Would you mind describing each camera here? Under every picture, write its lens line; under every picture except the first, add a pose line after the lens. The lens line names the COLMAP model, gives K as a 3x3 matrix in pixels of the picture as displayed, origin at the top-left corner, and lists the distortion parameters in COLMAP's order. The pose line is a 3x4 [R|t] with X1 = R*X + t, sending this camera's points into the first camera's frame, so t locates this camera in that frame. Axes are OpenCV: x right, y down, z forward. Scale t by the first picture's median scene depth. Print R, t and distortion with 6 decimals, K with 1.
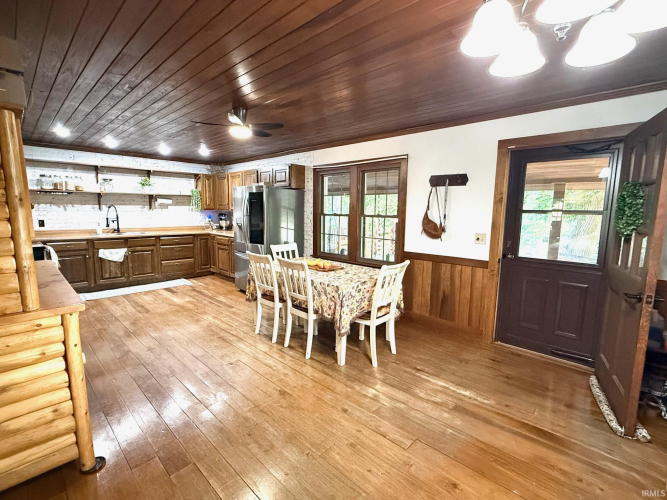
lens RADIAL K [[312.7, 0, 332.5], [0, 312.7, 251.1], [0, 0, 1]] dist [-0.004559, 0.001546]
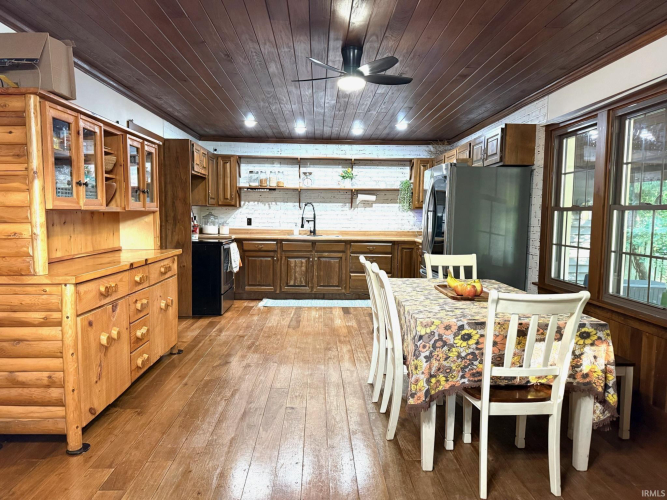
lens RADIAL K [[462.5, 0, 333.7], [0, 462.5, 253.6], [0, 0, 1]] dist [0.023132, -0.023627]
pose [[0.715655, 0.054888, -0.696294, 0.331386], [-0.097579, 0.994988, -0.021859, 0.019494], [0.691604, 0.083587, 0.717424, 0.204906]]
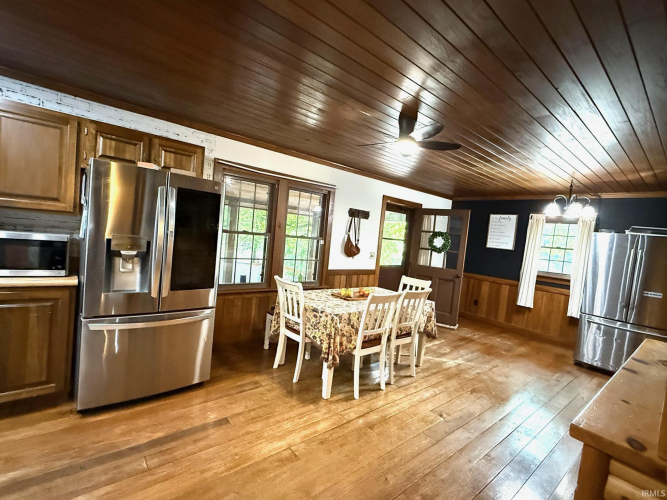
lens RADIAL K [[312.7, 0, 331.4], [0, 312.7, 250.0], [0, 0, 1]] dist [-0.004559, 0.001546]
pose [[0.111577, -0.058682, 0.992022, -0.903213], [0.033309, 0.997915, 0.055284, -0.133996], [-0.993197, 0.026875, 0.113299, 0.875415]]
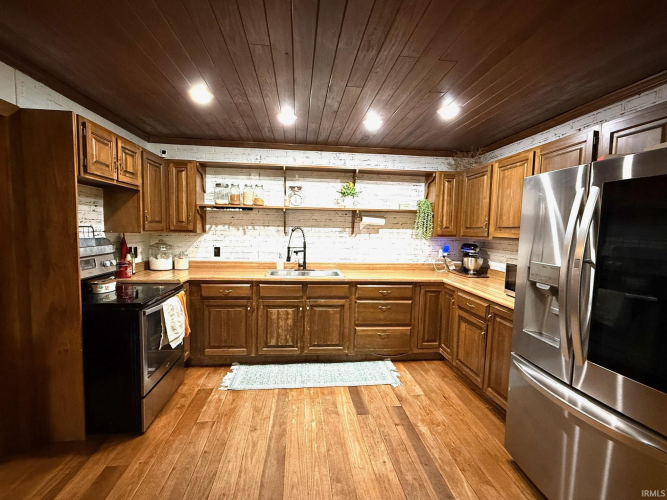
lens RADIAL K [[312.7, 0, 333.3], [0, 312.7, 250.7], [0, 0, 1]] dist [-0.004559, 0.001546]
pose [[0.767526, 0.051839, -0.638918, -0.335347], [-0.097594, 0.994555, -0.036545, -0.116500], [0.633545, 0.090404, 0.768406, 0.784952]]
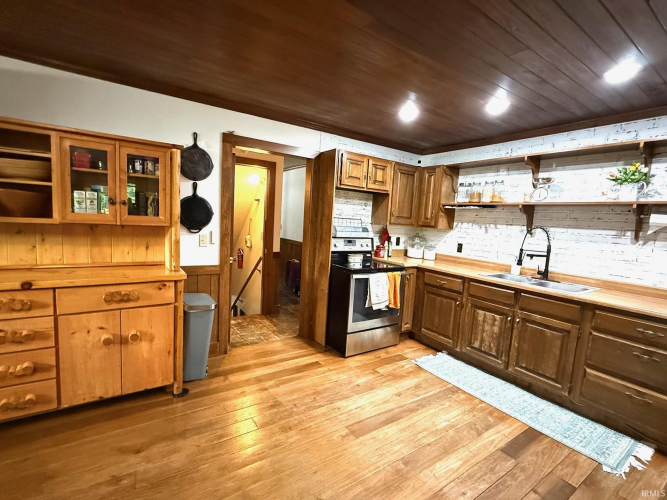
lens RADIAL K [[312.7, 0, 332.4], [0, 312.7, 250.0], [0, 0, 1]] dist [-0.004559, 0.001546]
pose [[-0.212807, 0.073932, -0.974293, -0.149455], [-0.190727, 0.974809, 0.115630, -0.144163], [0.958299, 0.210431, -0.193346, 1.088024]]
